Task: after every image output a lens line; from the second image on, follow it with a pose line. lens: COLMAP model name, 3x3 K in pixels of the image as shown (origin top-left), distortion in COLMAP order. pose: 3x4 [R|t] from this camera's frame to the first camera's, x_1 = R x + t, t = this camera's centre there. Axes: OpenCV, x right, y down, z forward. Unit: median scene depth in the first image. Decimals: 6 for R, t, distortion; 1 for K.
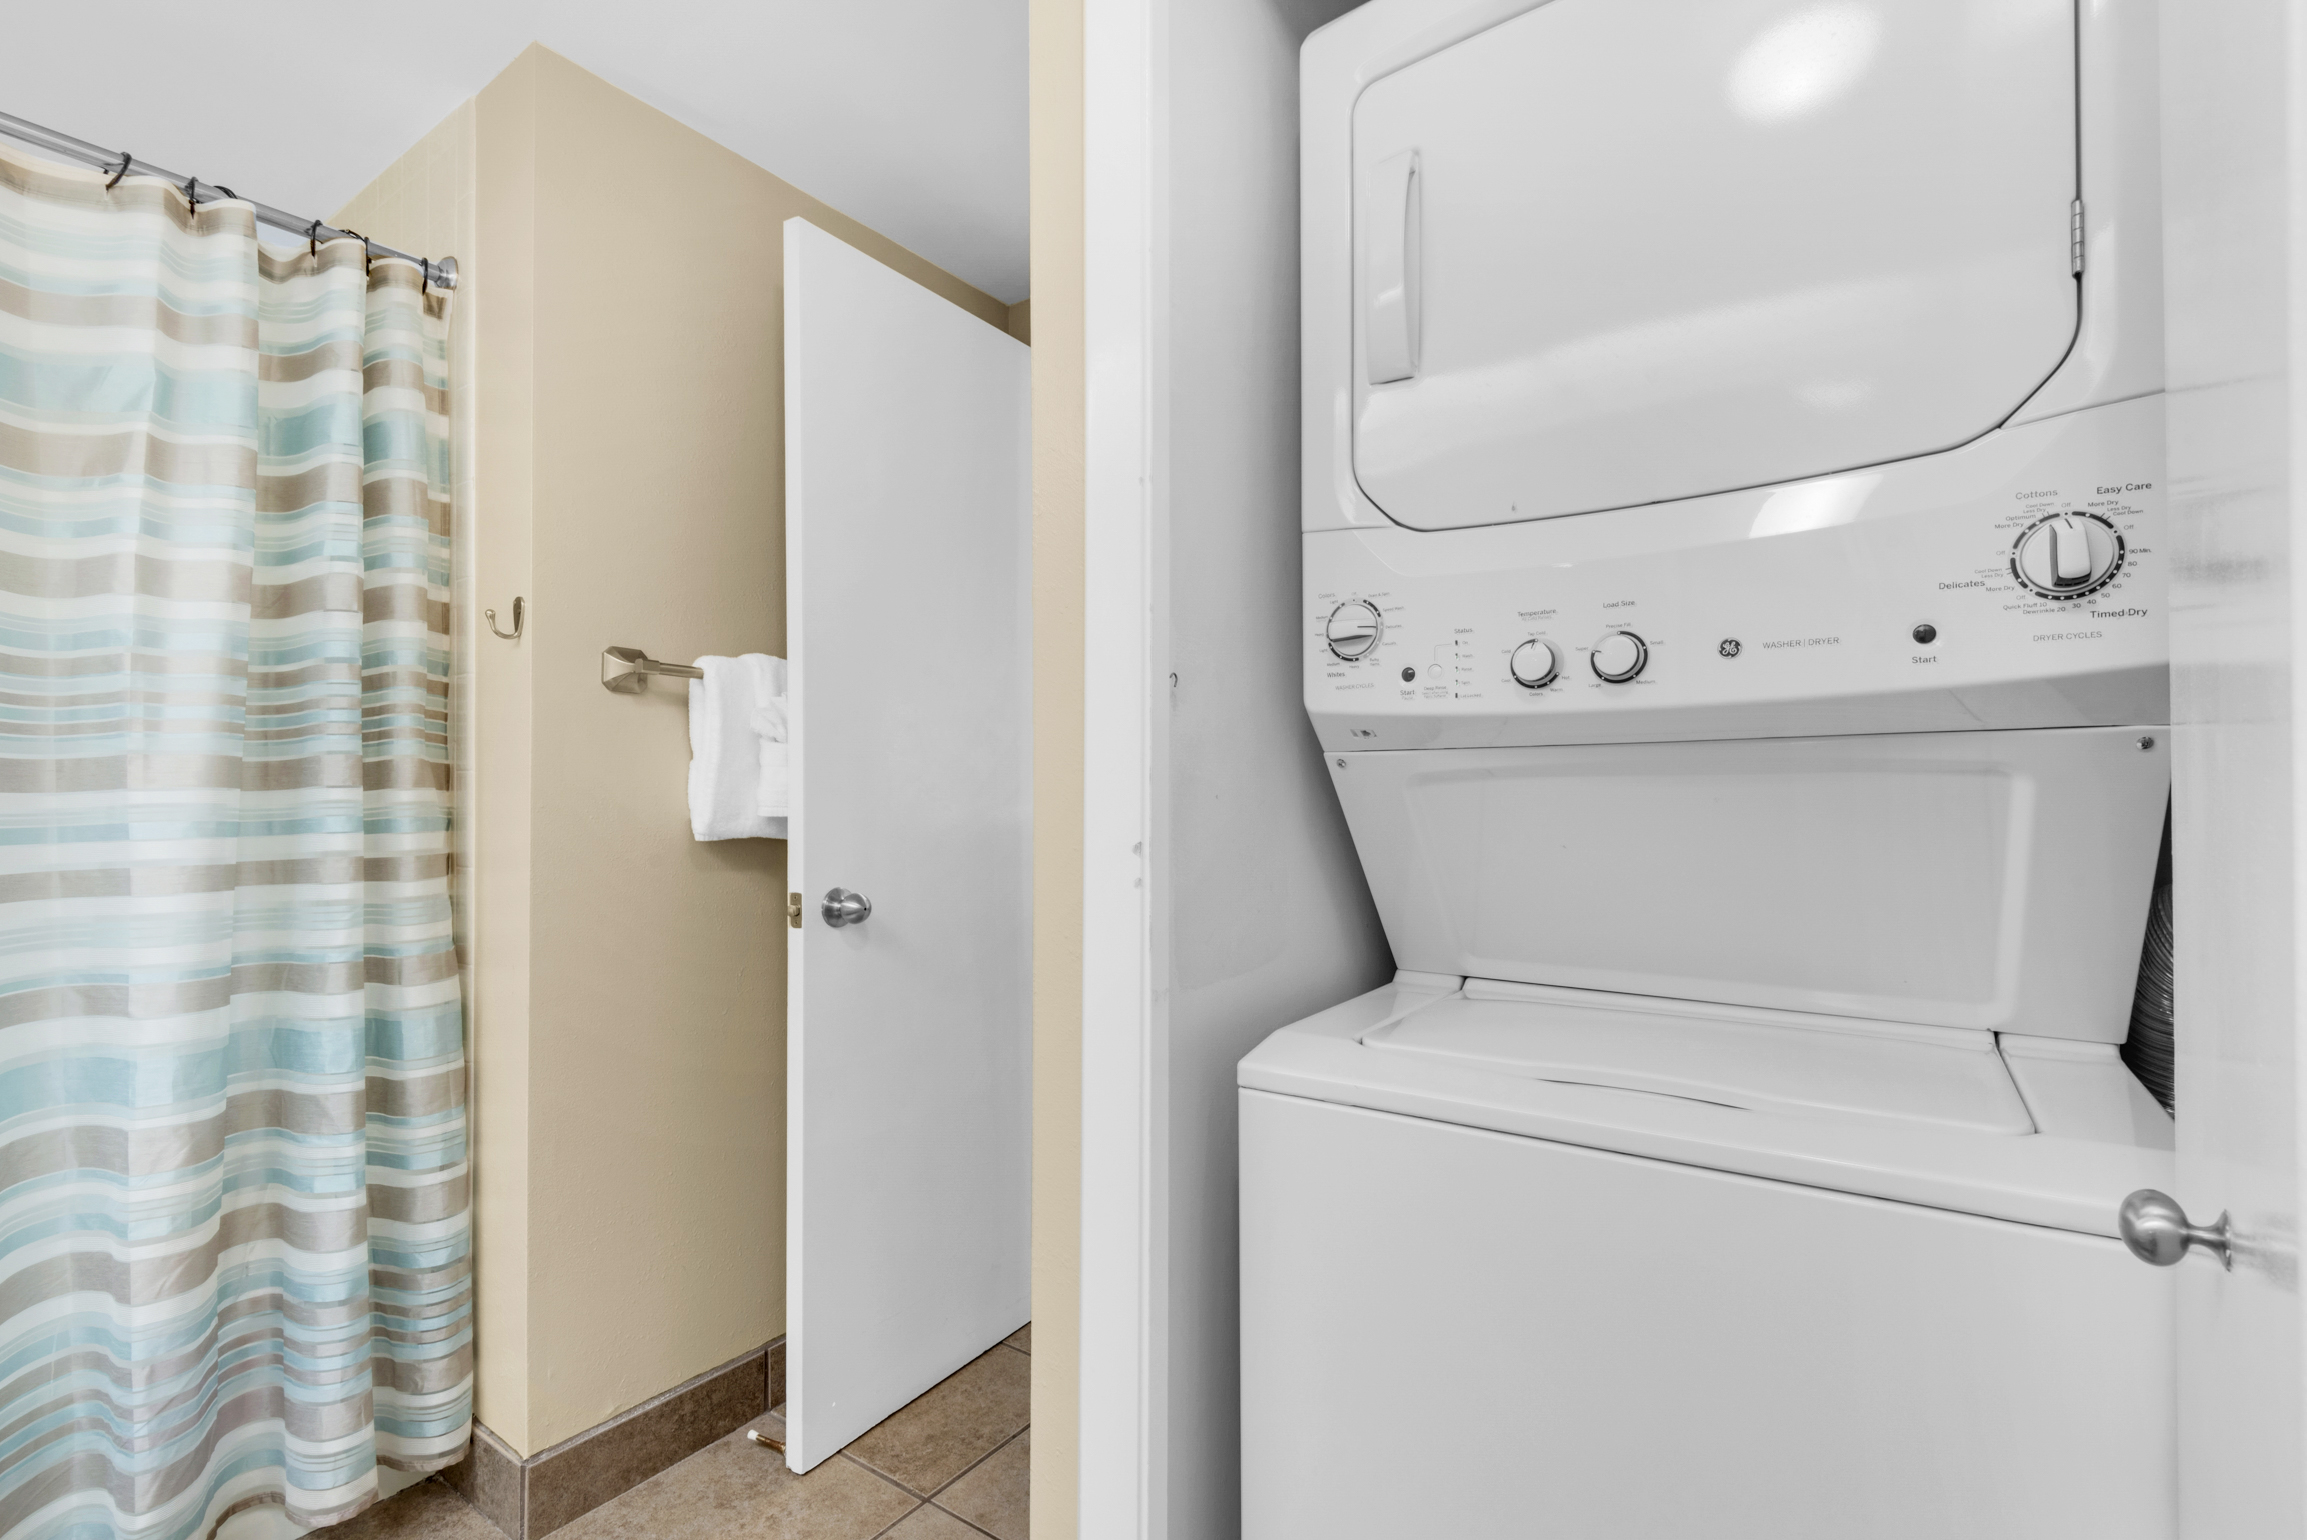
lens RADIAL K [[1030.1, 0, 1148.3], [0, 1030.1, 781.7], [0, 0, 1]] dist [0.011009, -0.000173]
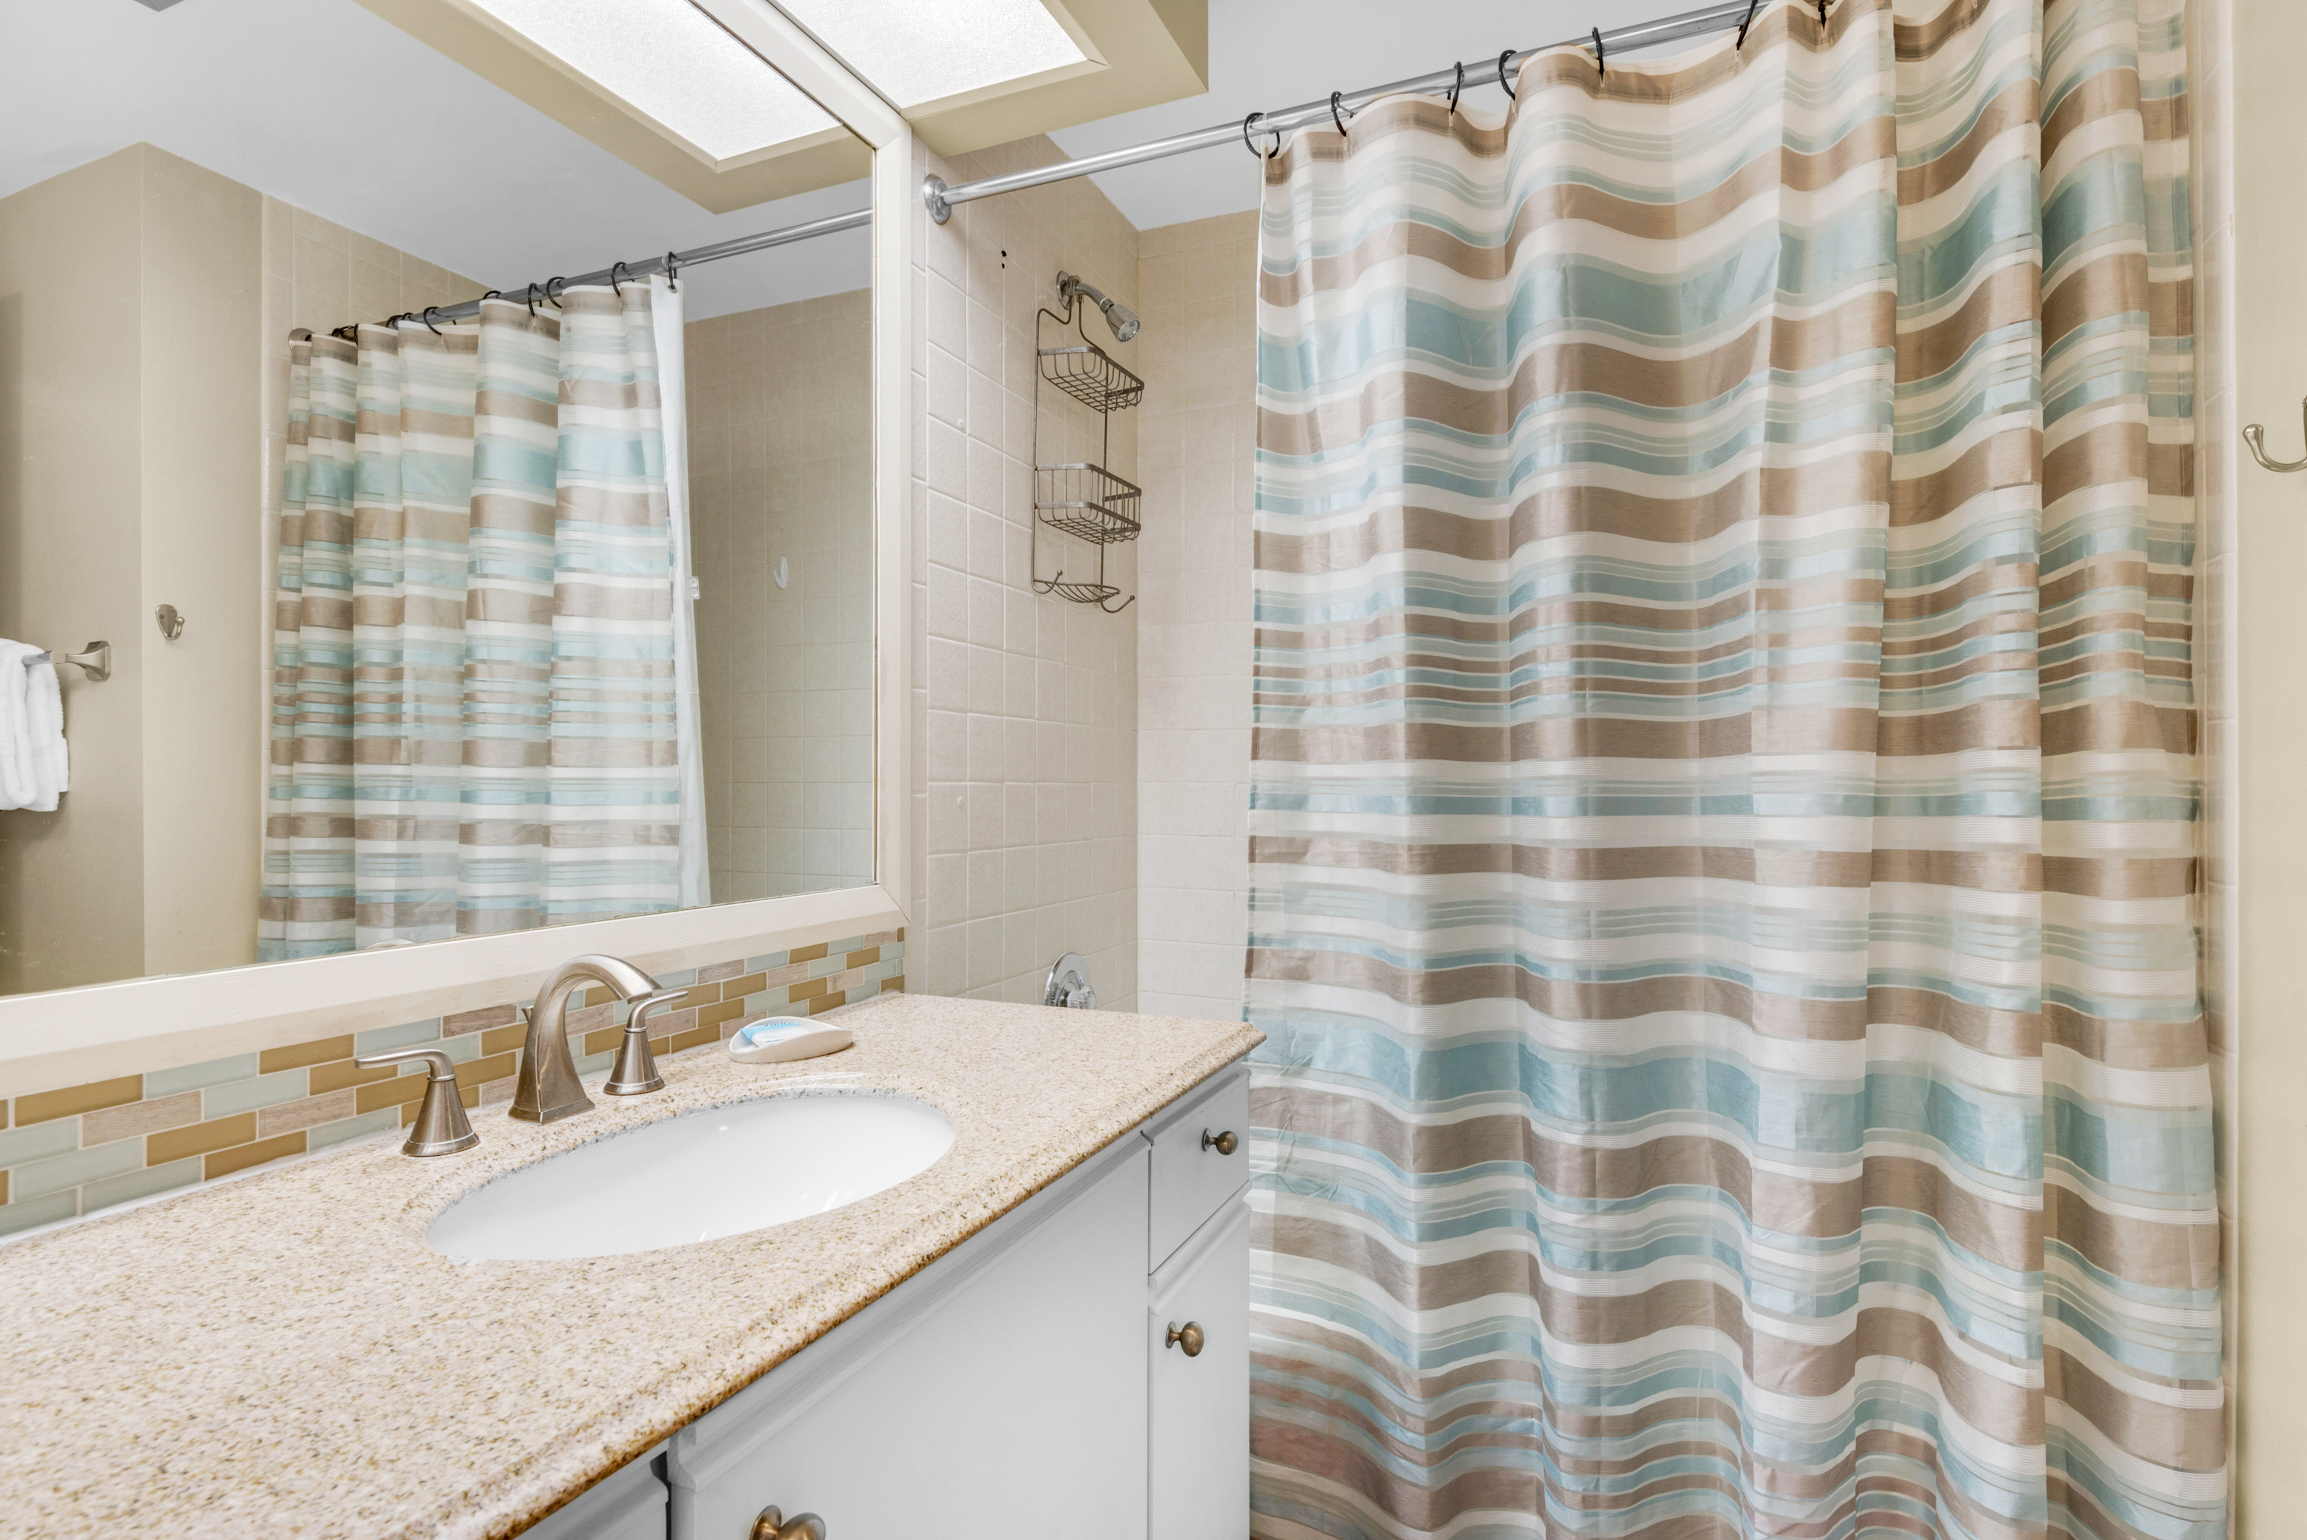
lens RADIAL K [[1159.4, 0, 1146.9], [0, 1159.4, 770.1], [0, 0, 1]] dist [-0.001462, -0.003603]
pose [[0.188599, 0.001418, -0.982053, -0.149855], [0.009827, 0.999946, 0.003331, 0.011344], [0.982005, -0.010279, 0.188575, 0.317955]]
